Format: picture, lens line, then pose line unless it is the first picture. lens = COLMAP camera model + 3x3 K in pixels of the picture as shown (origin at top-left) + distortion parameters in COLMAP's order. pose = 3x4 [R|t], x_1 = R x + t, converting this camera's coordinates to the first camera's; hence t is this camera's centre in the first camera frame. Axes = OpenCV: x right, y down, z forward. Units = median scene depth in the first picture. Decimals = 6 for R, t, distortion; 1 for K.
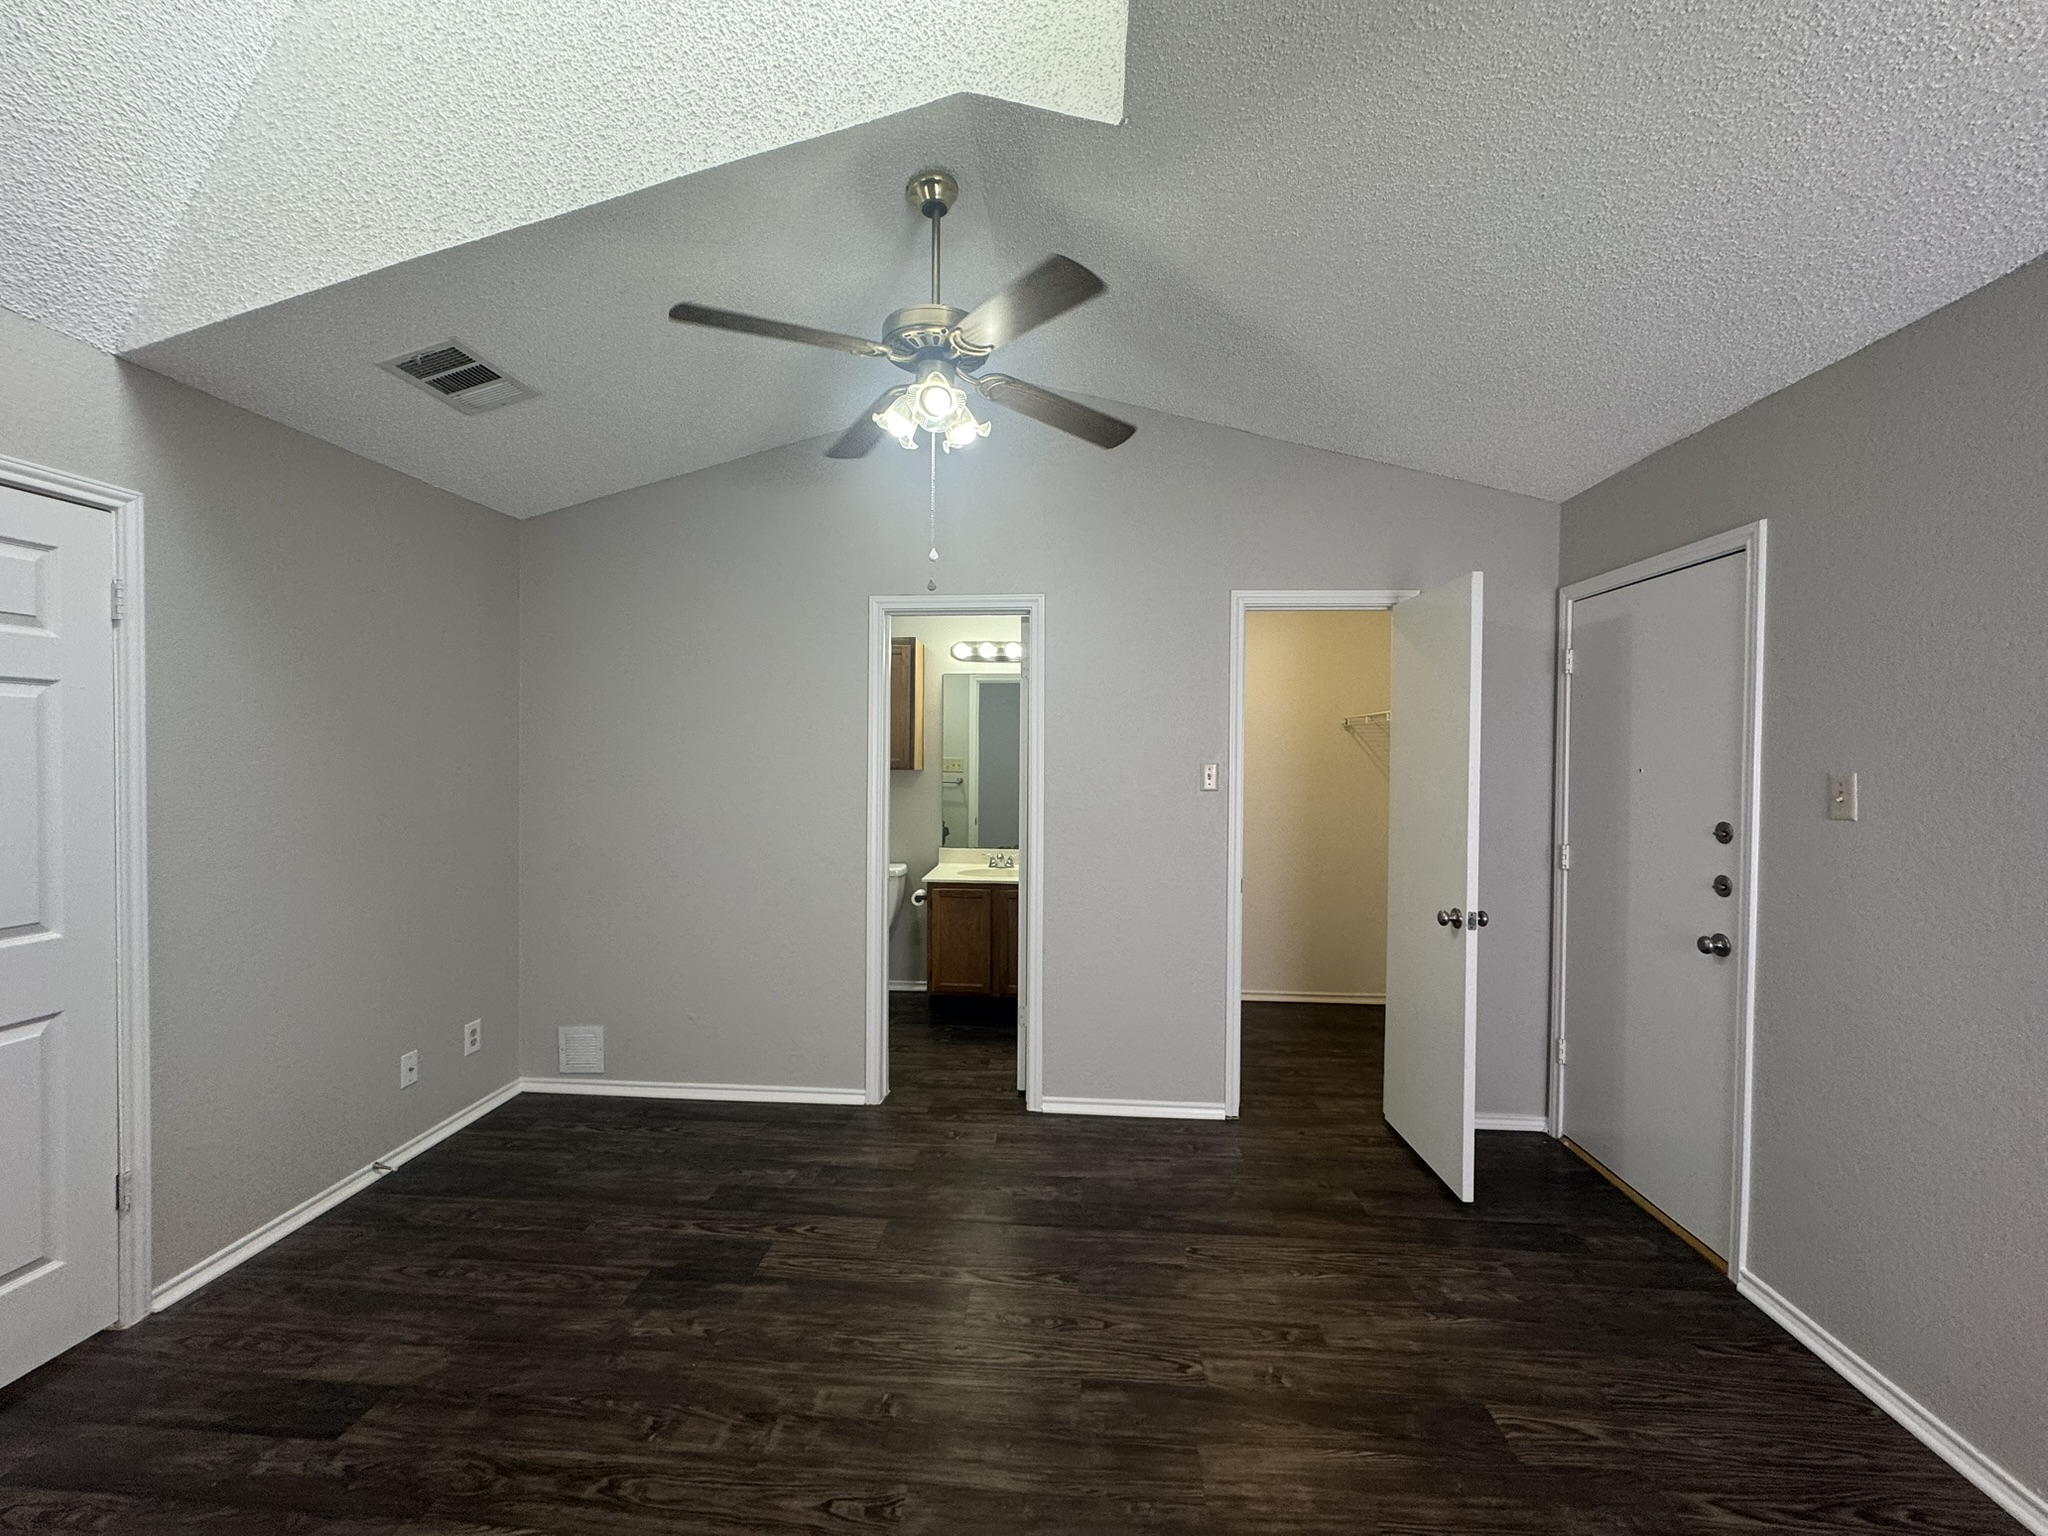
lens RADIAL K [[815.0, 0, 1021.7], [0, 815.0, 771.7], [0, 0, 1]] dist [-0.003719, 0.000600]
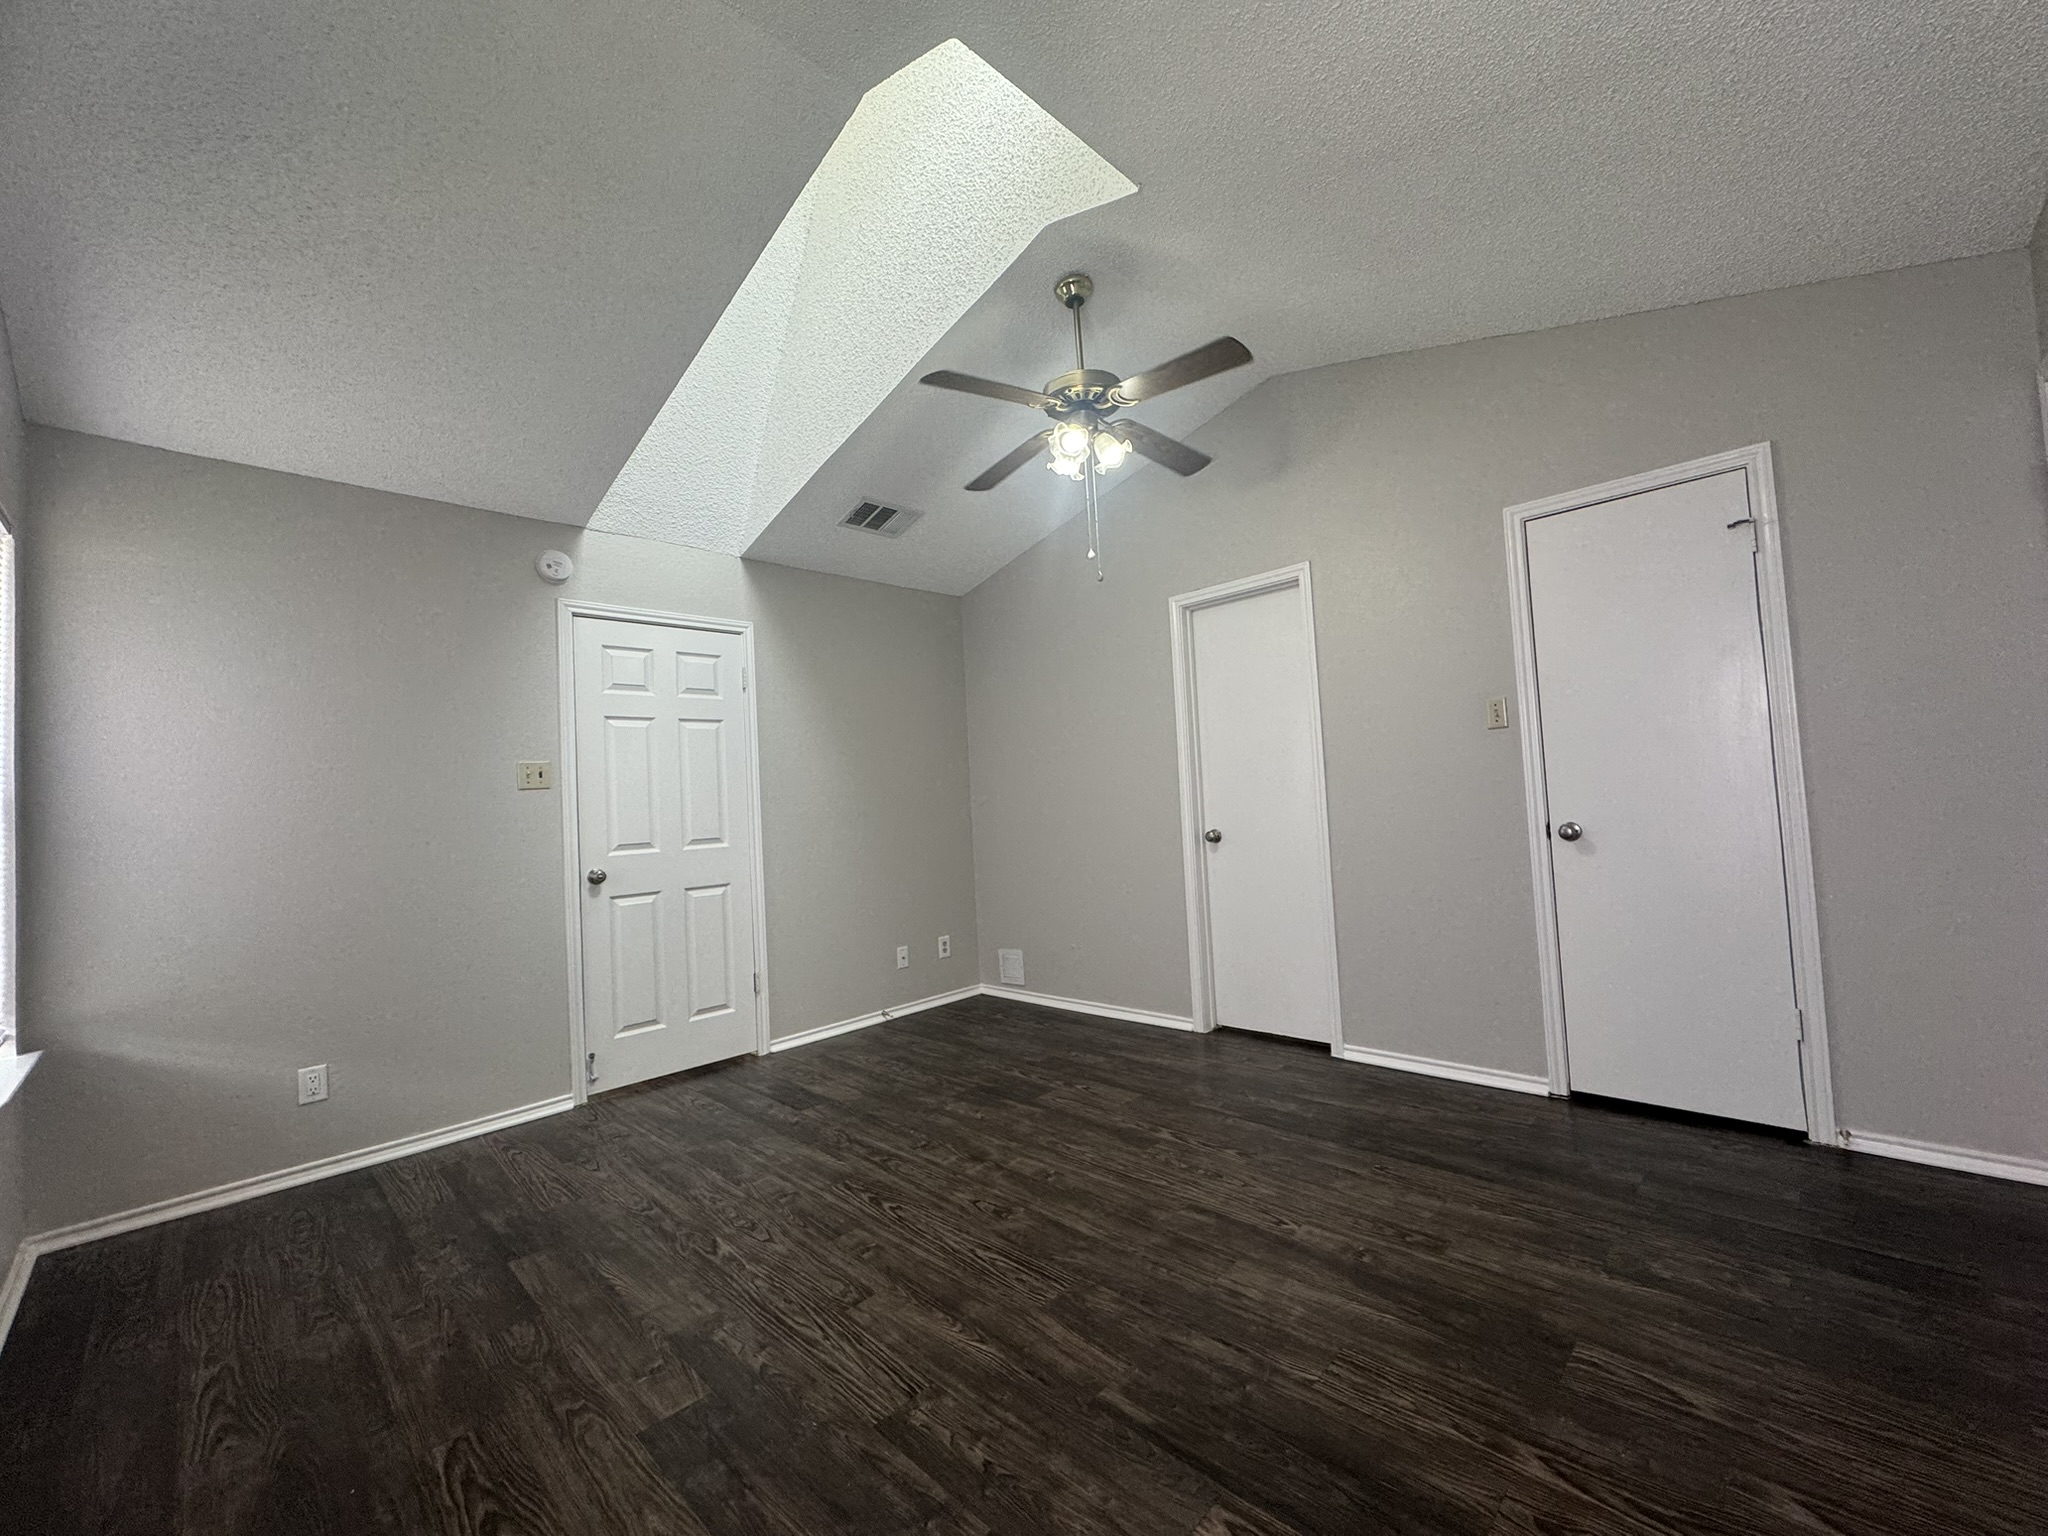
lens RADIAL K [[815.0, 0, 1021.8], [0, 815.0, 772.8], [0, 0, 1]] dist [-0.003719, 0.000600]
pose [[0.761679, -0.073101, -0.643818, 0.595338], [0.046451, 0.997219, -0.058272, 0.149298], [0.646287, 0.014478, 0.762957, -0.067084]]
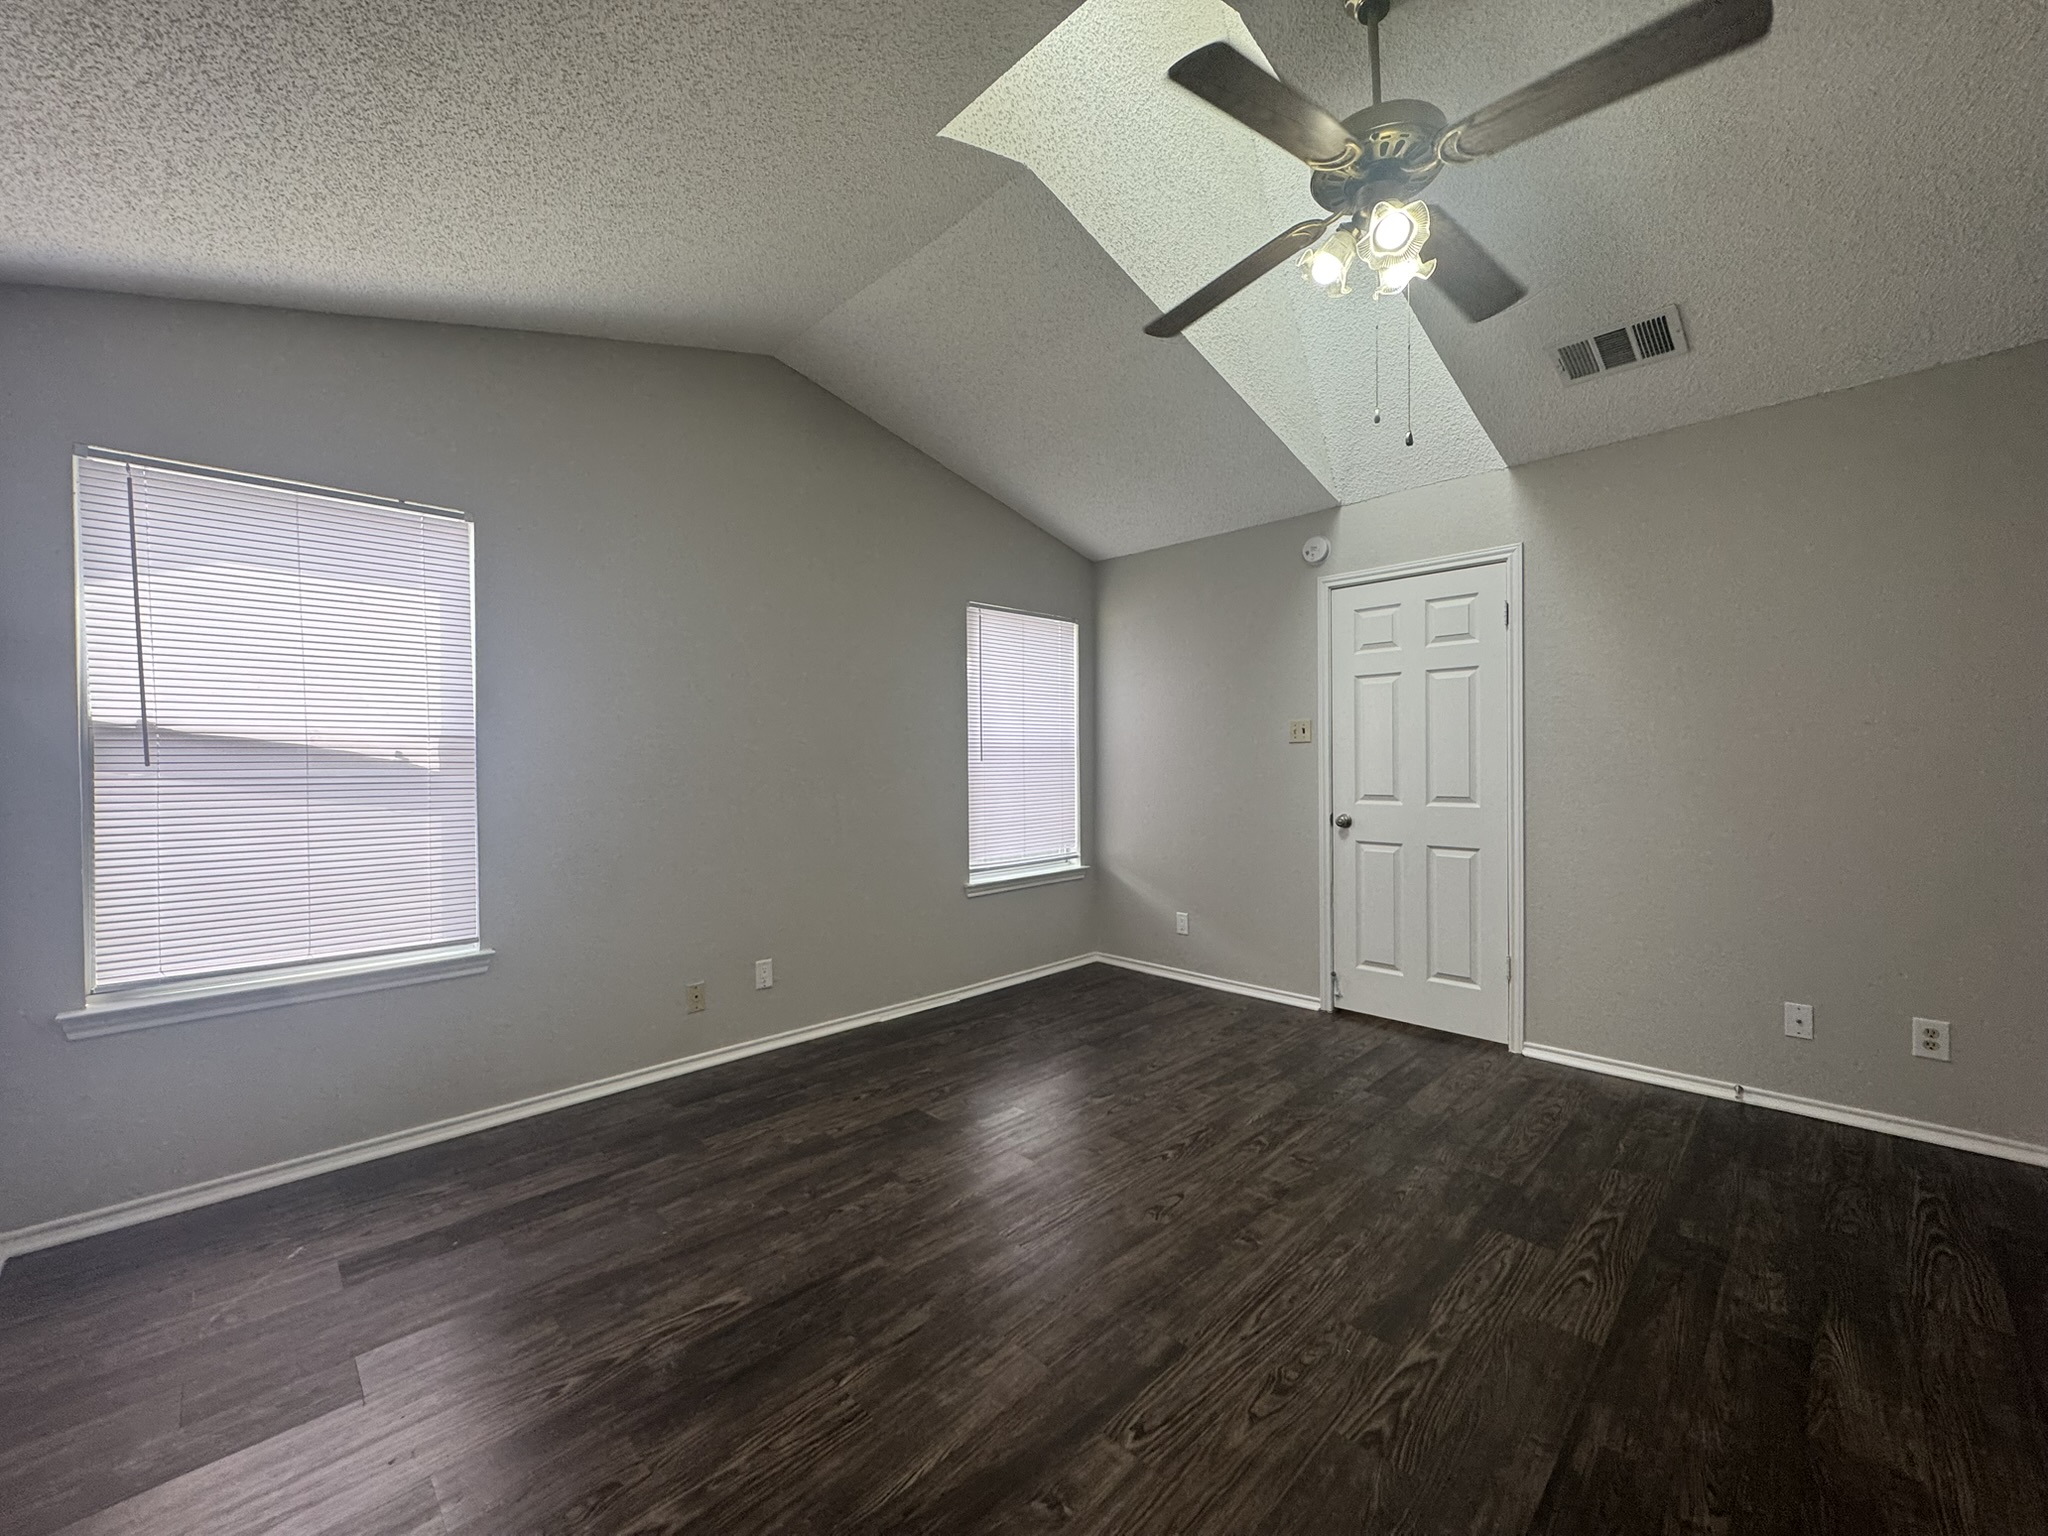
lens RADIAL K [[815.0, 0, 1026.6], [0, 815.0, 773.1], [0, 0, 1]] dist [-0.003719, 0.000600]
pose [[-0.653126, 0.007353, -0.757213, 0.728896], [-0.012995, 0.999697, 0.020917, 0.088114], [0.757138, 0.023502, -0.652832, 1.217570]]
